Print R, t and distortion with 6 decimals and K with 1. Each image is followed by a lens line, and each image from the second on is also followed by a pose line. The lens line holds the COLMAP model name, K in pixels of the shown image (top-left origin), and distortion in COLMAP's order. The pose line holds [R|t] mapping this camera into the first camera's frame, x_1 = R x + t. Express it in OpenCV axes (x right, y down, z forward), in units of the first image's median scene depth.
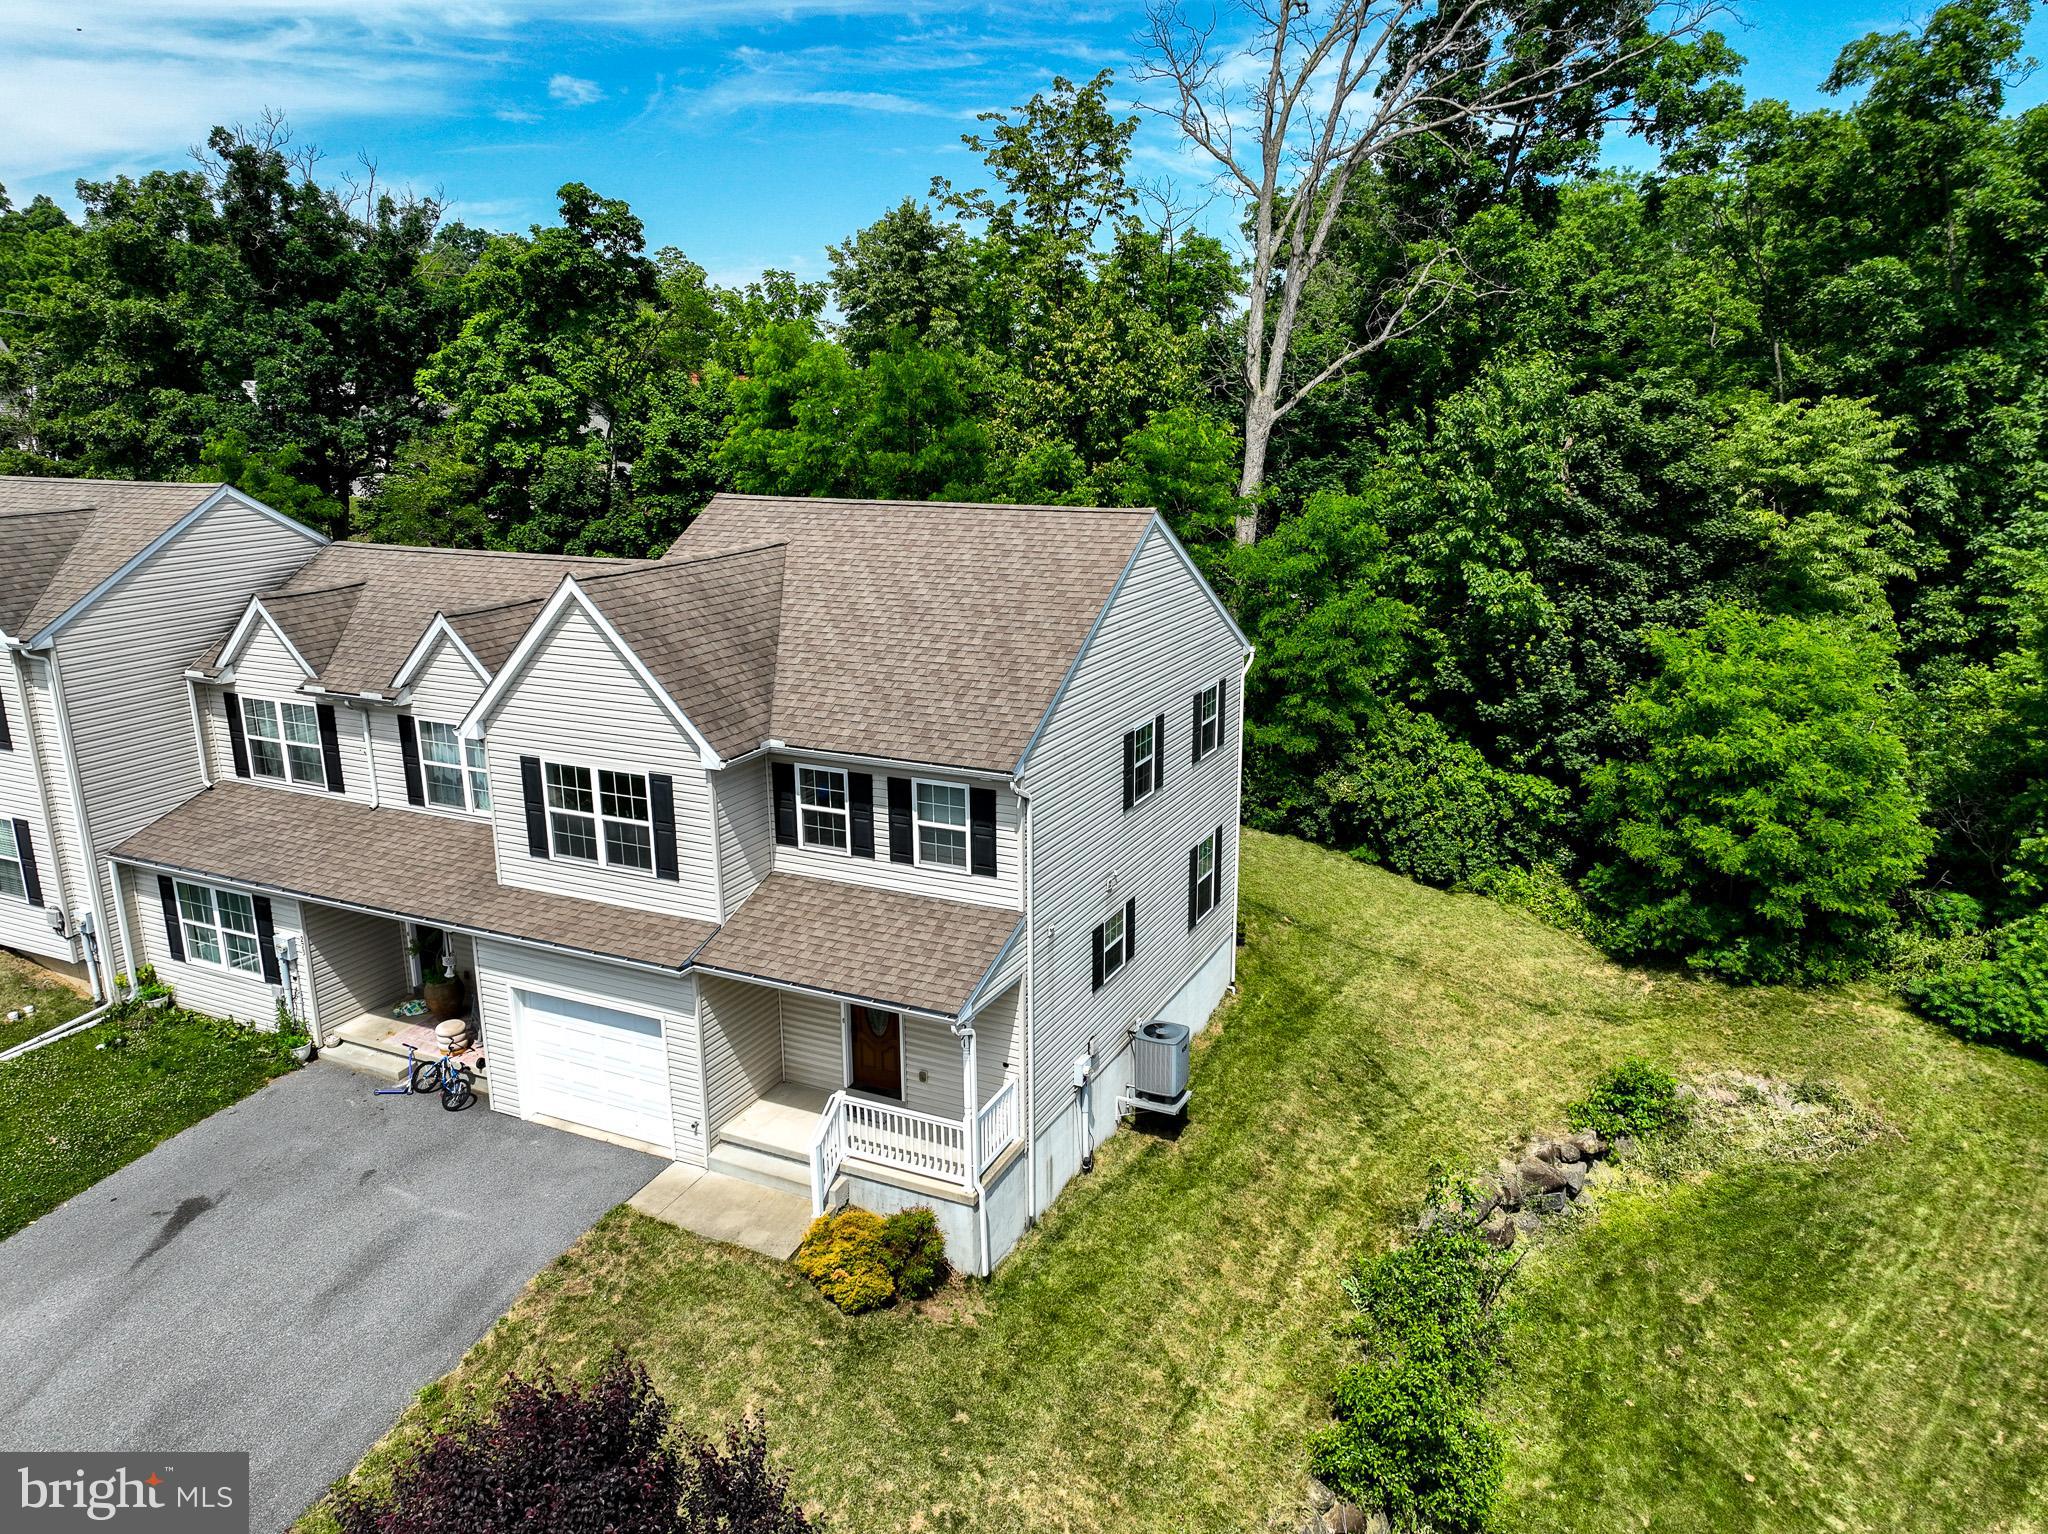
lens RADIAL K [[1442.4, 0, 1010.6], [0, 1442.4, 759.1], [0, 0, 1]] dist [-0.002742, 0.018728]
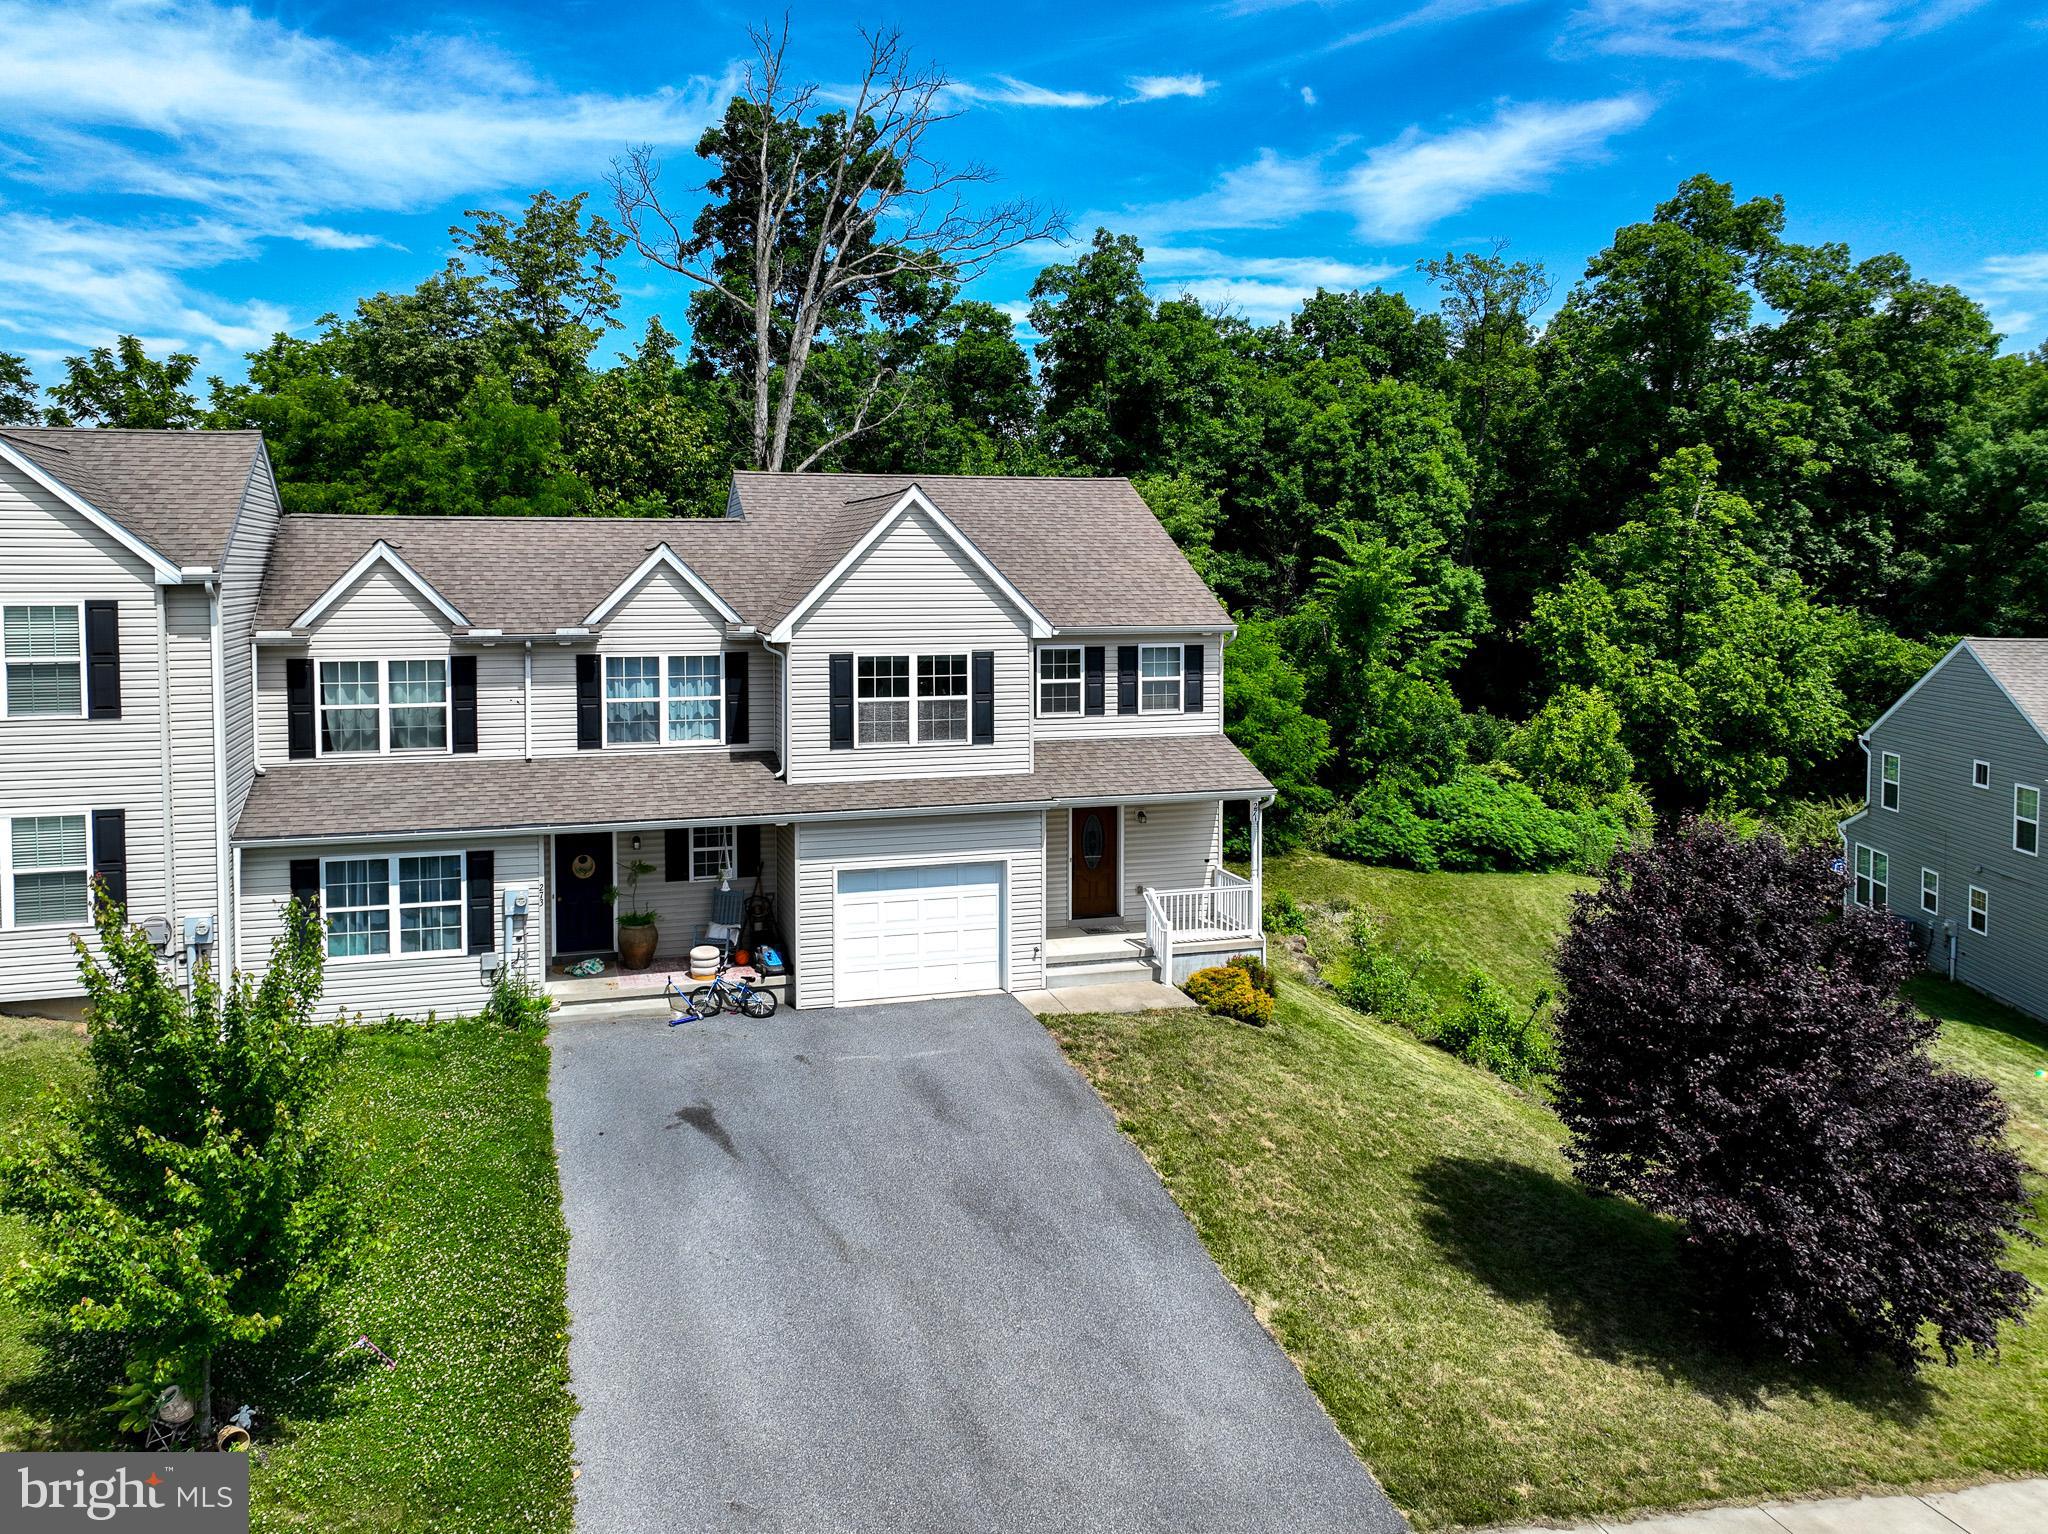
lens RADIAL K [[1474.5, 0, 933.2], [0, 1474.5, 638.6], [0, 0, 1]] dist [0.005229, -0.001374]
pose [[0.748348, -0.020278, 0.662996, -0.865033], [0.162970, 0.974515, -0.154144, 0.145149], [-0.642975, 0.223402, 0.732581, 0.102306]]
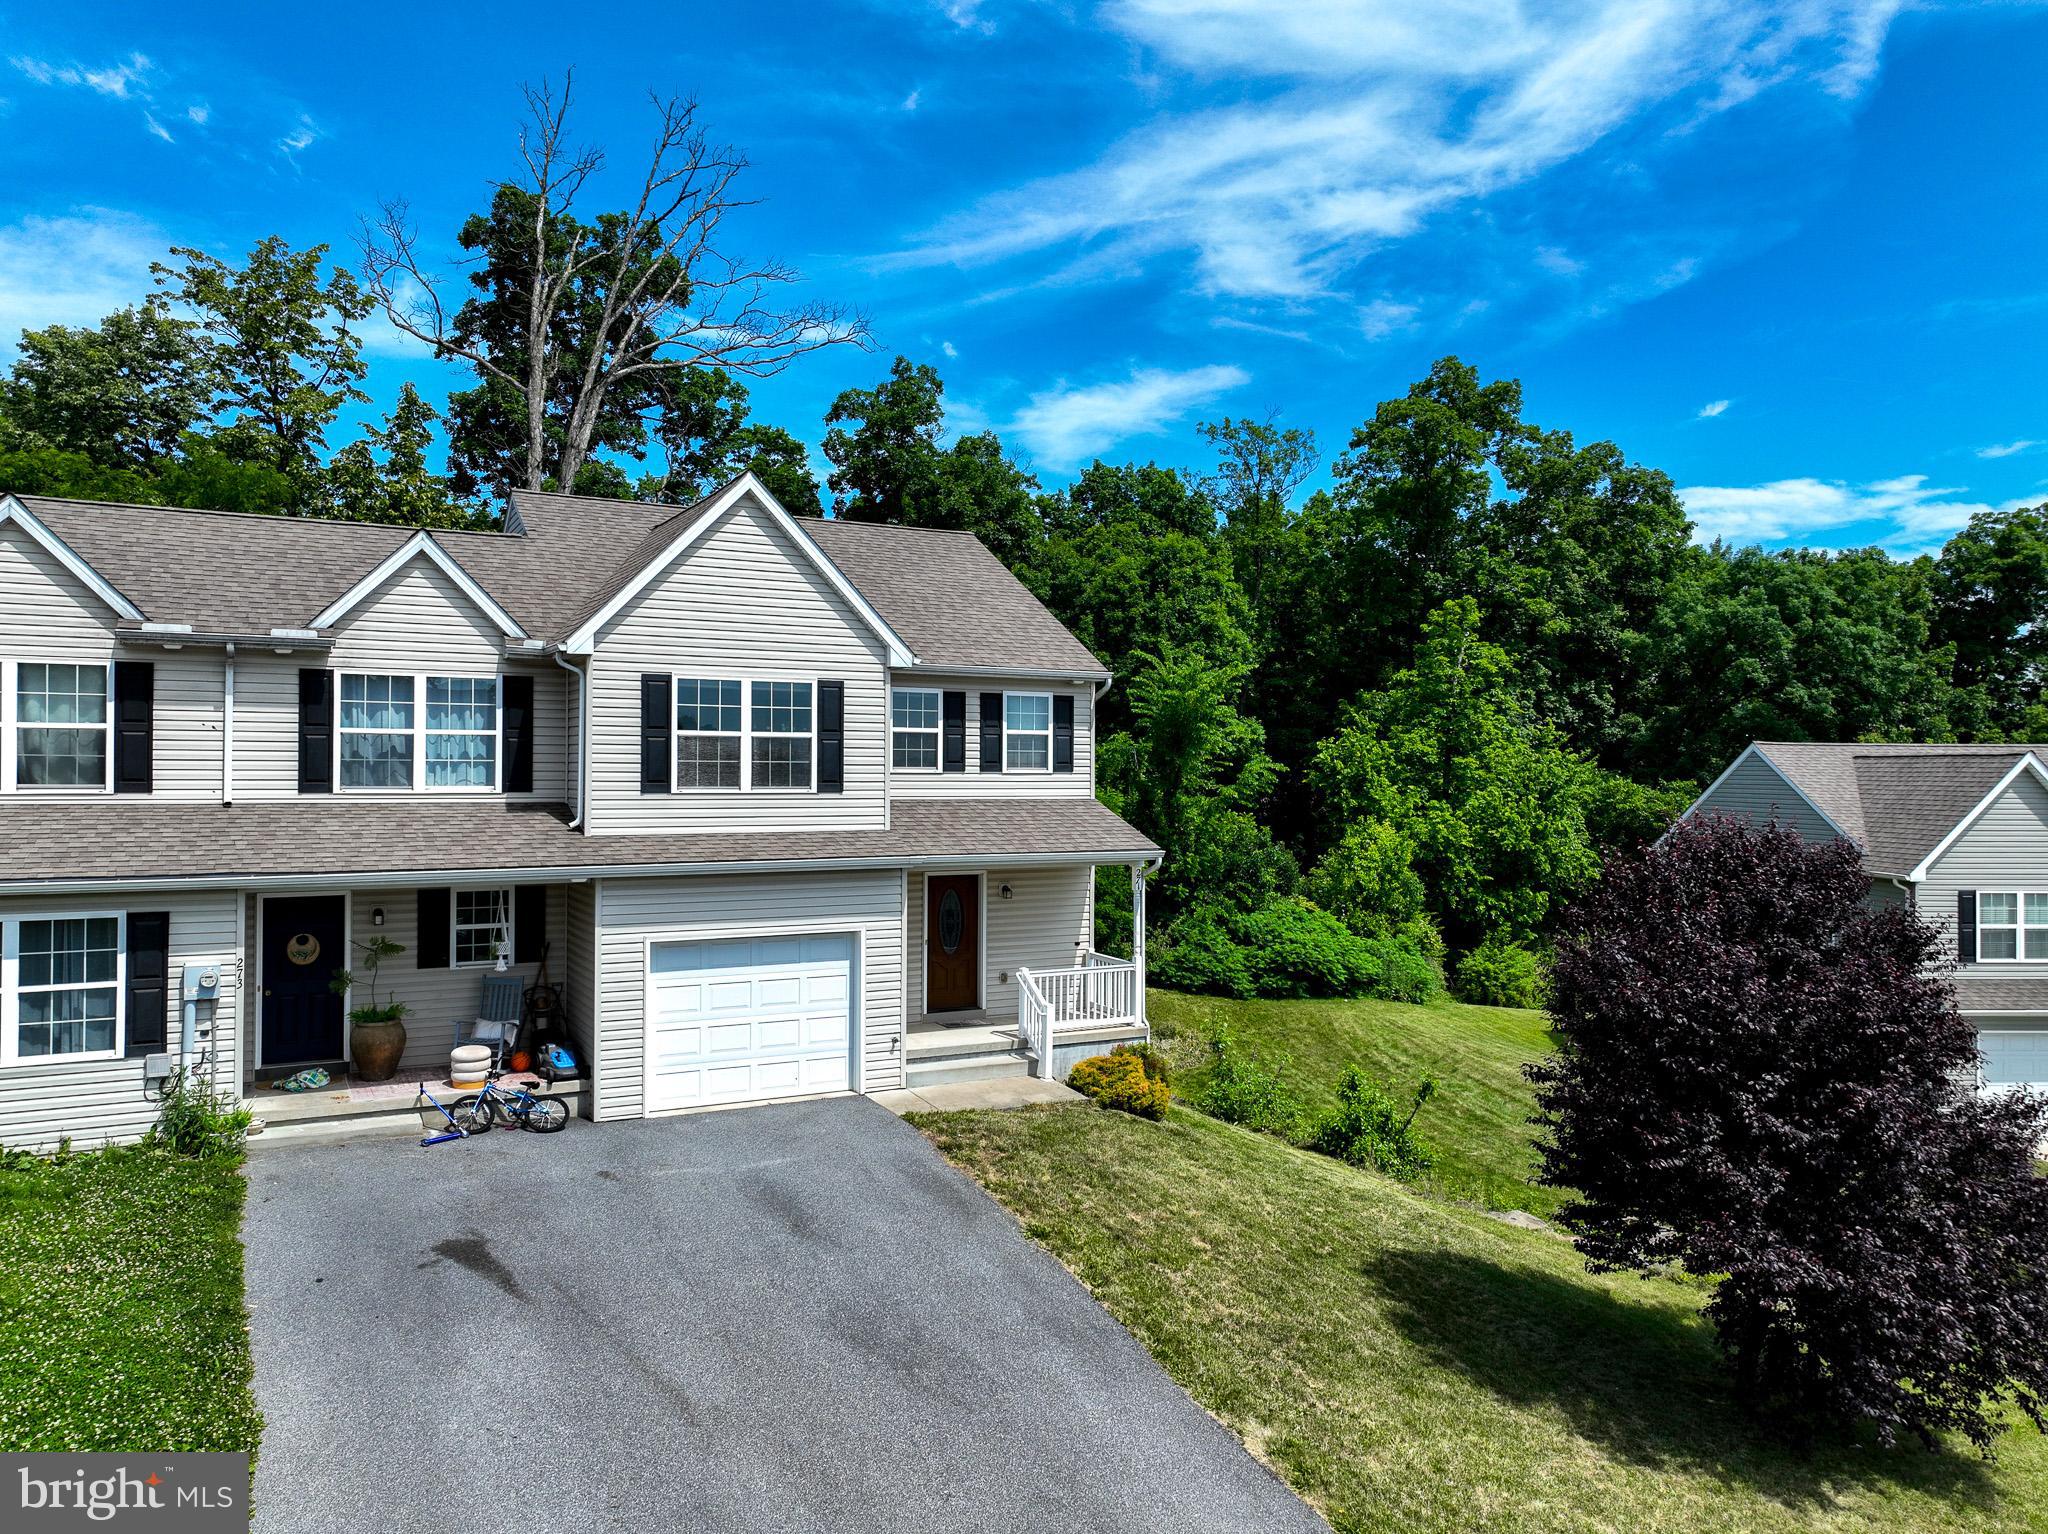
lens RADIAL K [[1442.4, 0, 1010.6], [0, 1442.4, 759.1], [0, 0, 1]] dist [-0.002742, 0.018728]
pose [[0.588321, 0.021014, 0.808354, -0.774437], [0.193942, 0.966817, -0.166285, 0.200725], [-0.785025, 0.254603, 0.564724, 0.284426]]
